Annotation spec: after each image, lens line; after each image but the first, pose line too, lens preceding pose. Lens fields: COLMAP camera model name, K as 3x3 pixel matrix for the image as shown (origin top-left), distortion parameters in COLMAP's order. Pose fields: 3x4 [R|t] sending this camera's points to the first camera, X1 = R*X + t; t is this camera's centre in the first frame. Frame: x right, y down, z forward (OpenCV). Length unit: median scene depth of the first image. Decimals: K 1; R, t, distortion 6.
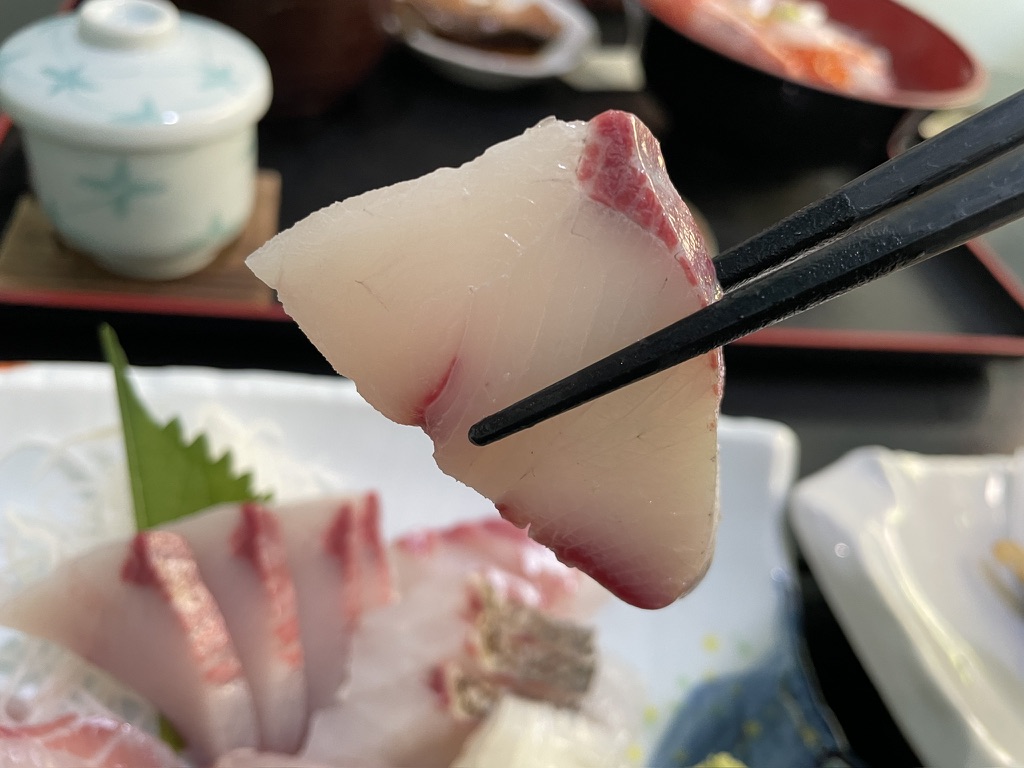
lens RADIAL K [[775.6, 0, 512.0], [0, 775.6, 384.0], [0, 0, 1]] dist [-0.003660, -0.004255]
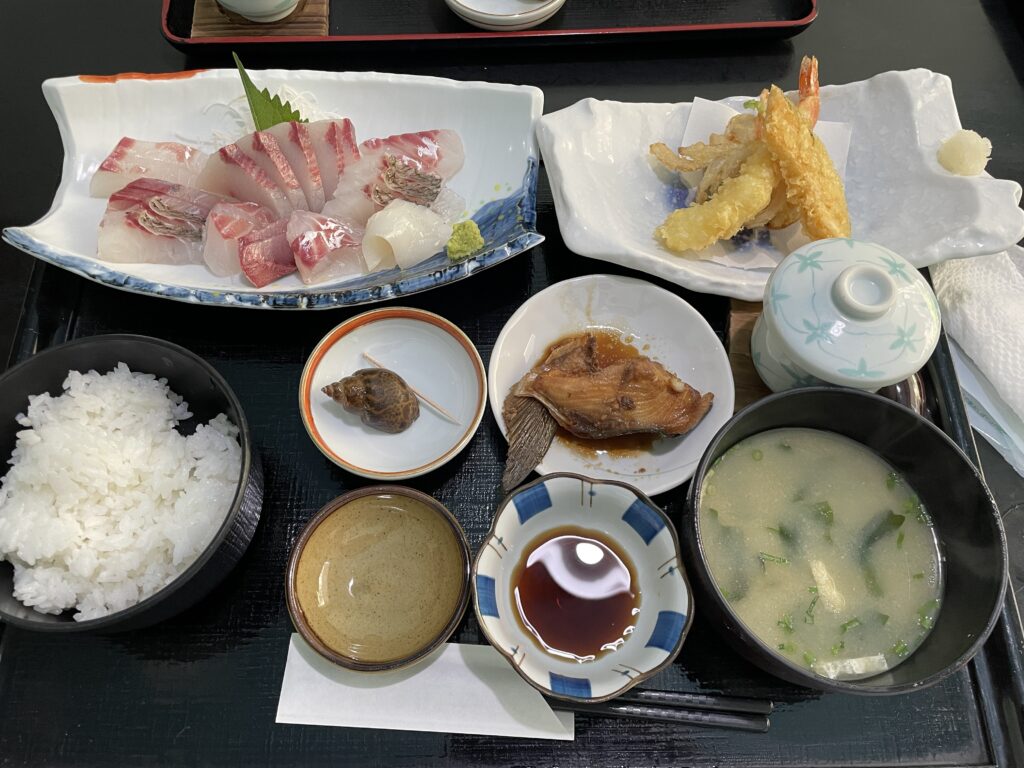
lens RADIAL K [[775.6, 0, 512.0], [0, 775.6, 384.0], [0, 0, 1]] dist [-0.003660, -0.004255]
pose [[0.976232, 0.046300, -0.211723, 0.951931], [0.034247, 0.931683, 0.361653, 0.054888], [0.214003, -0.360309, 0.907954, -1.511537]]
